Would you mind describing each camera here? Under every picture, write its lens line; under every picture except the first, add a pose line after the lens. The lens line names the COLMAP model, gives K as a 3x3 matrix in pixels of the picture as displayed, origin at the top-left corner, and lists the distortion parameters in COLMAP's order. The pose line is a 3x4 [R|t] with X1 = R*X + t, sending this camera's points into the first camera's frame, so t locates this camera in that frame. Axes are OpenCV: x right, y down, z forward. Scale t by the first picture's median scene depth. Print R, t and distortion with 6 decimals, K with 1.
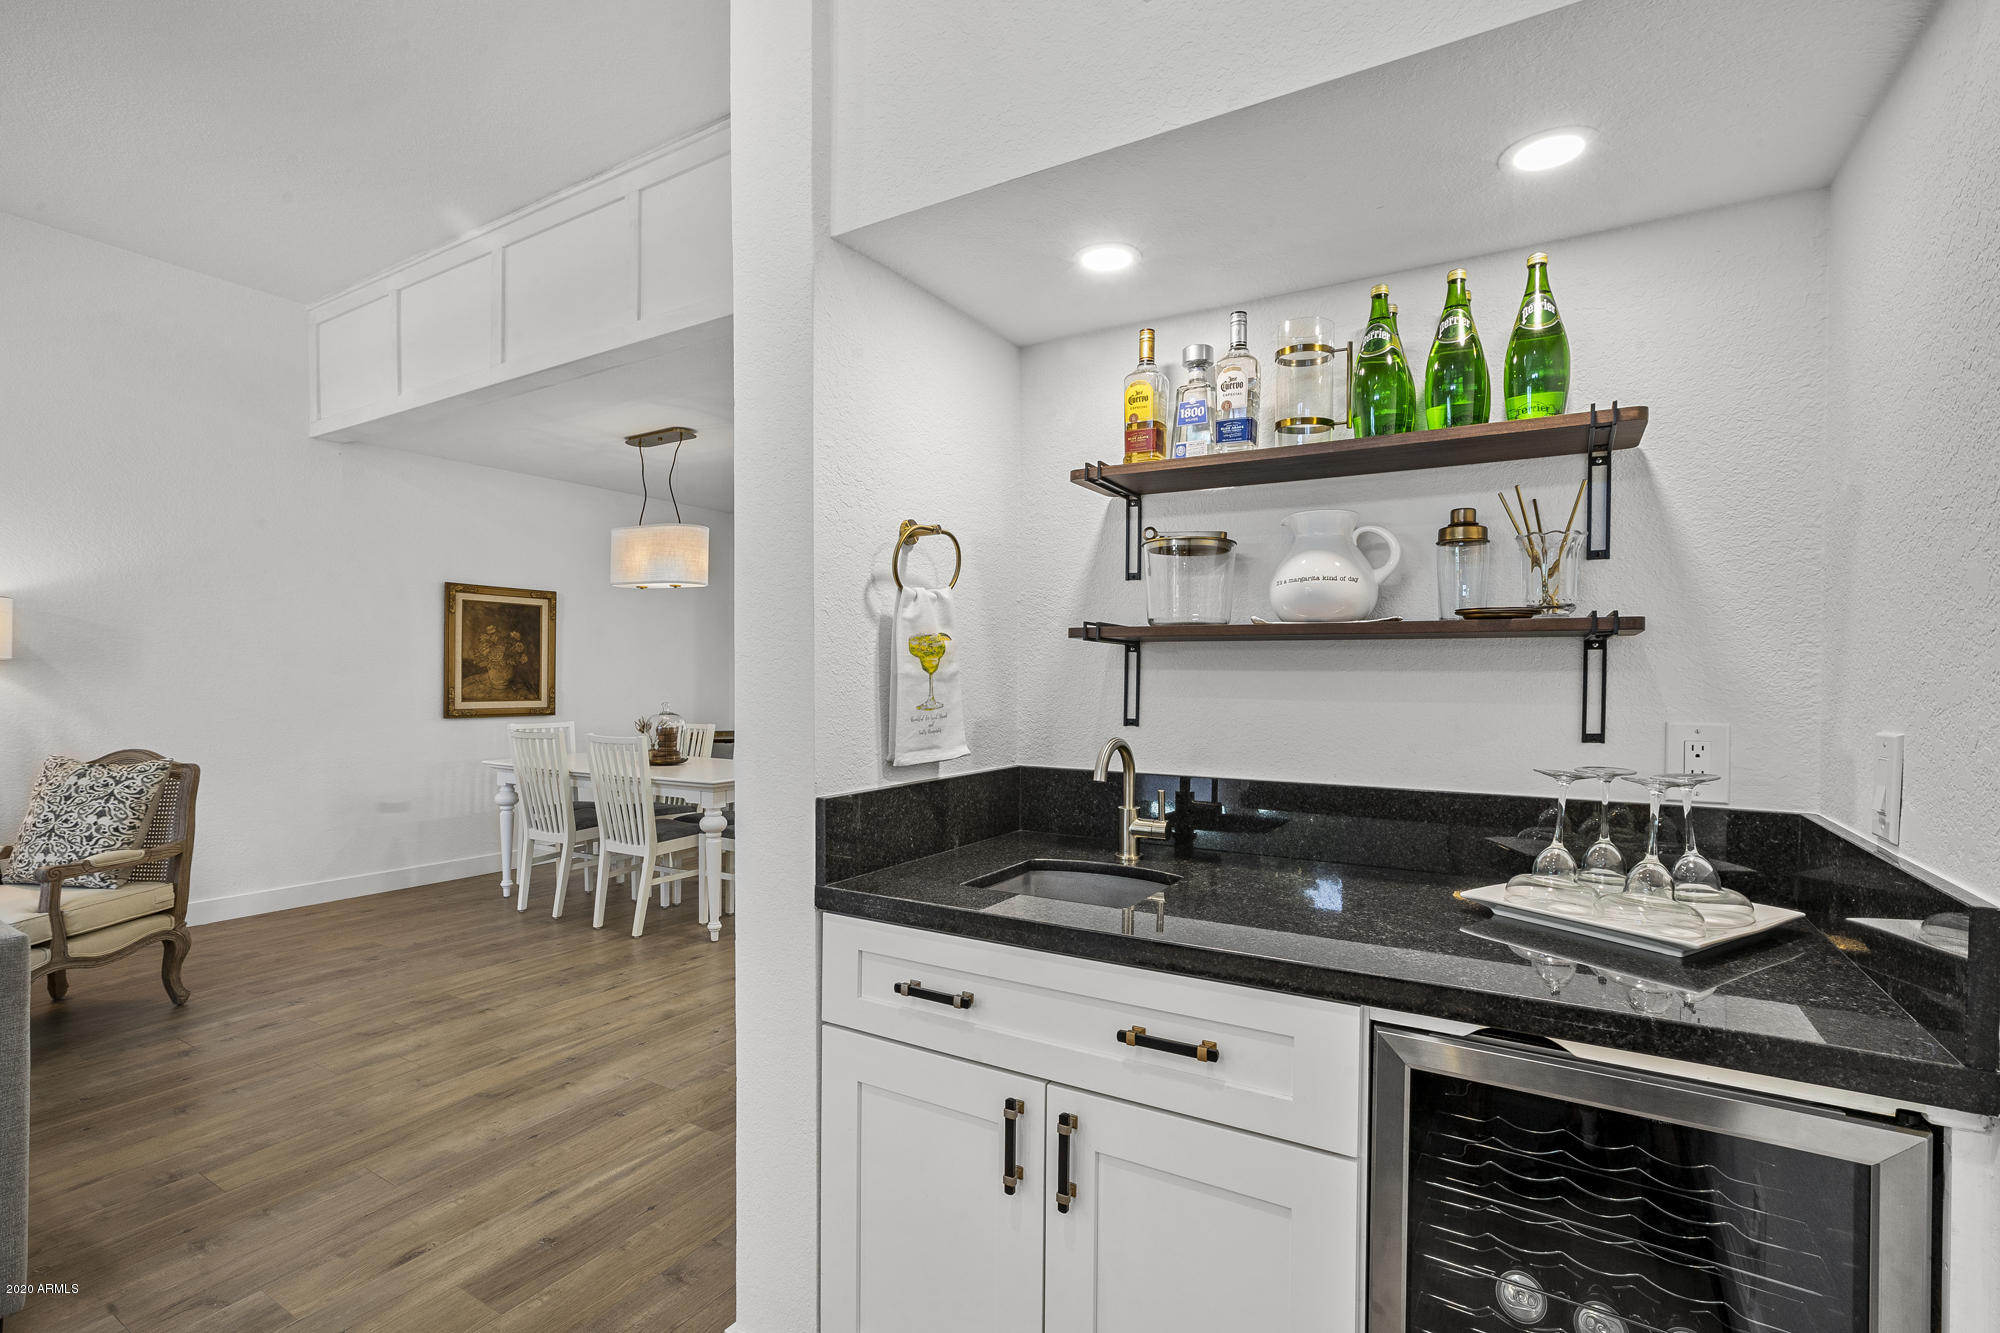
lens RADIAL K [[922.5, 0, 985.7], [0, 922.5, 680.5], [0, 0, 1]] dist [-0.034569, 0.010468]
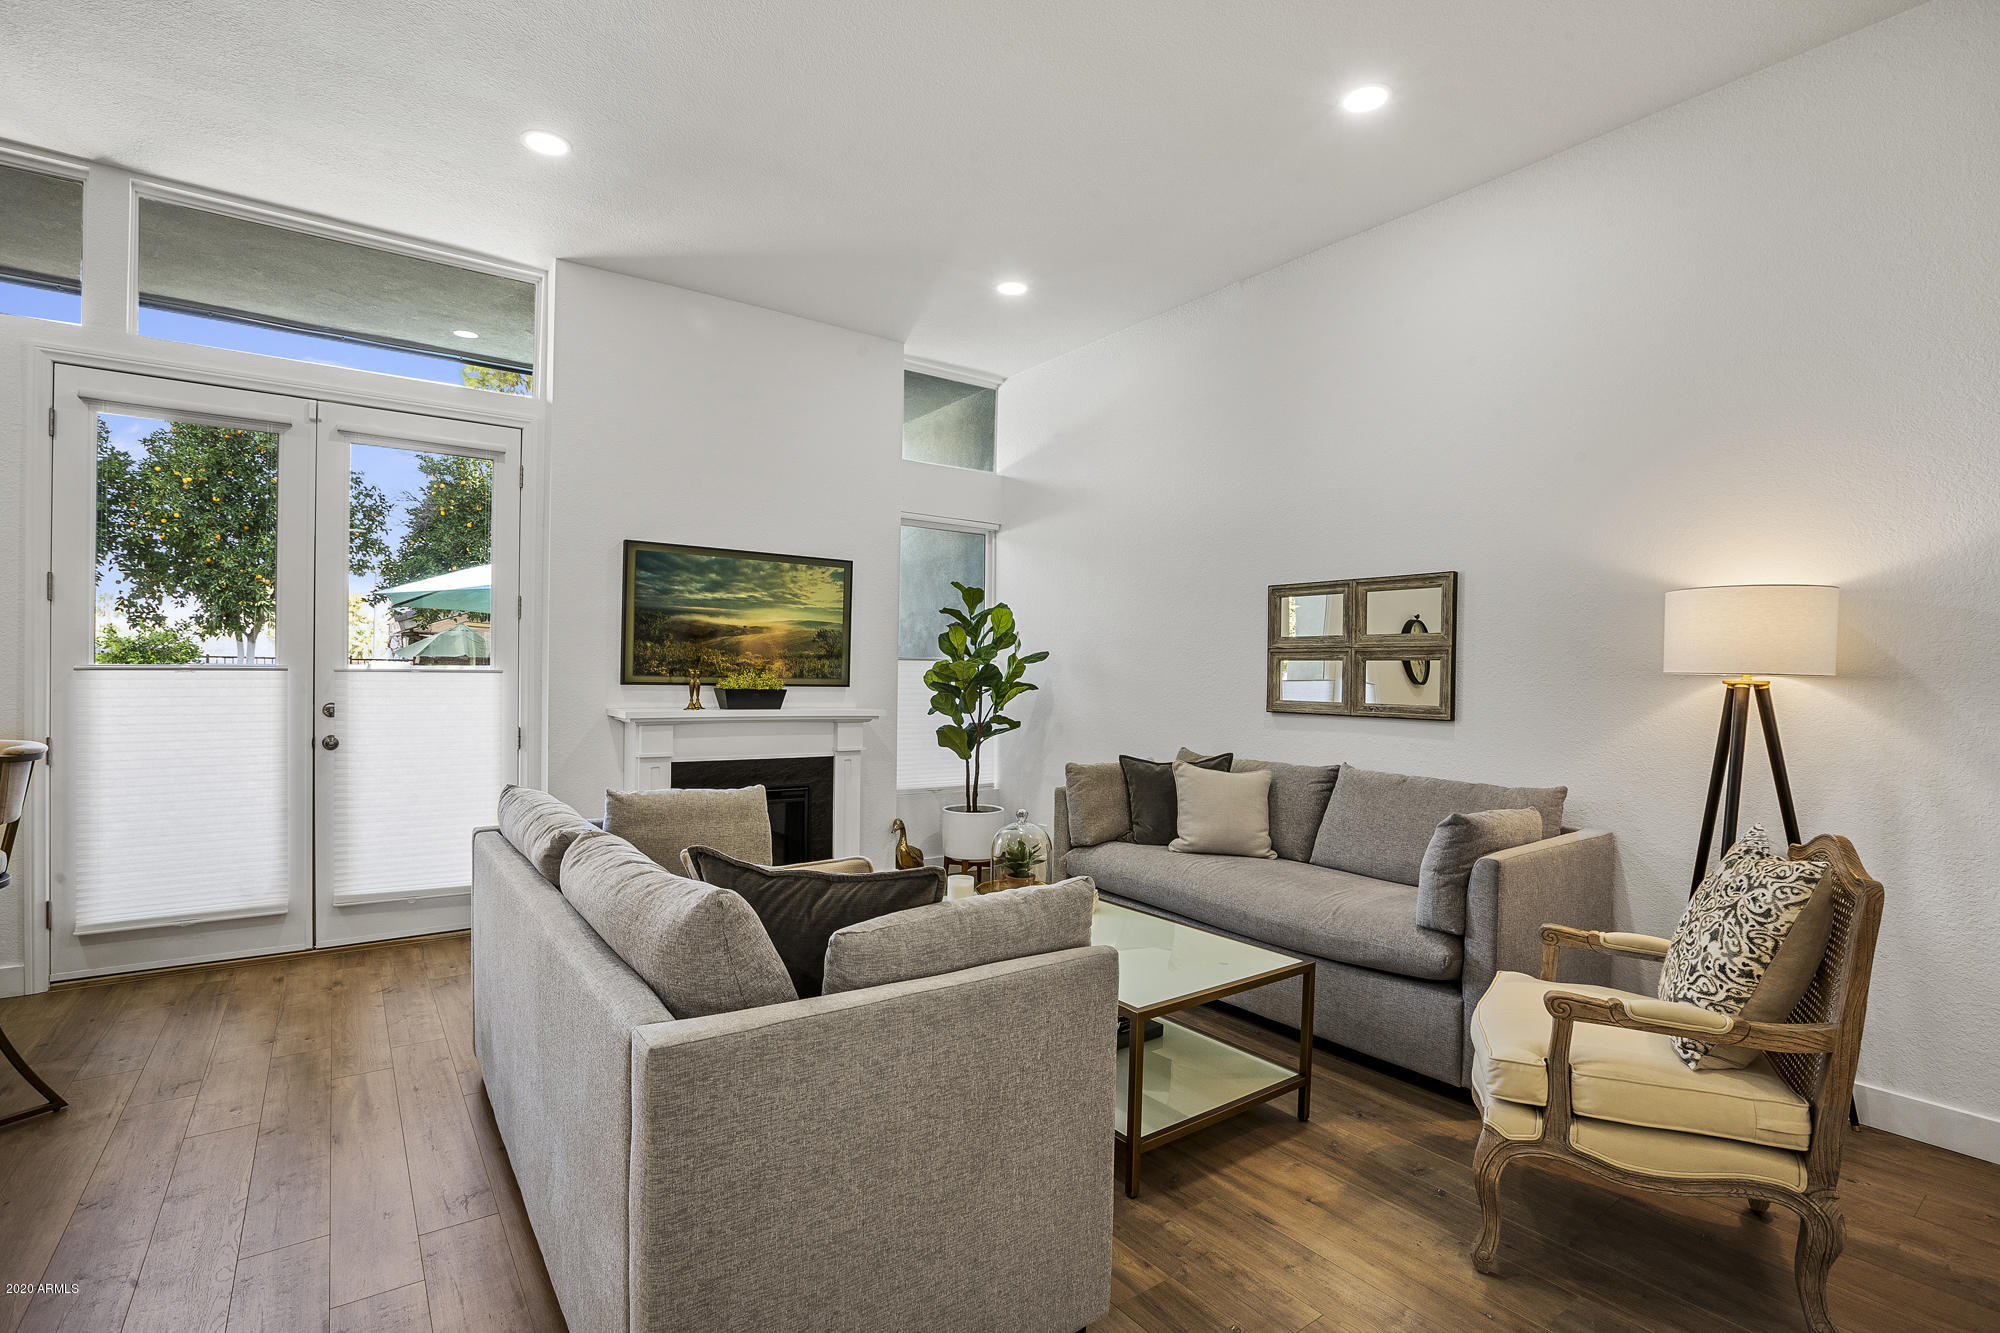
lens RADIAL K [[922.5, 0, 1002.6], [0, 922.5, 671.5], [0, 0, 1]] dist [-0.034569, 0.010468]
pose [[-0.382722, -0.016583, -0.923715, -0.247141], [-0.015131, 0.999817, -0.011679, -0.011584], [0.923740, 0.009507, -0.382903, 0.788093]]
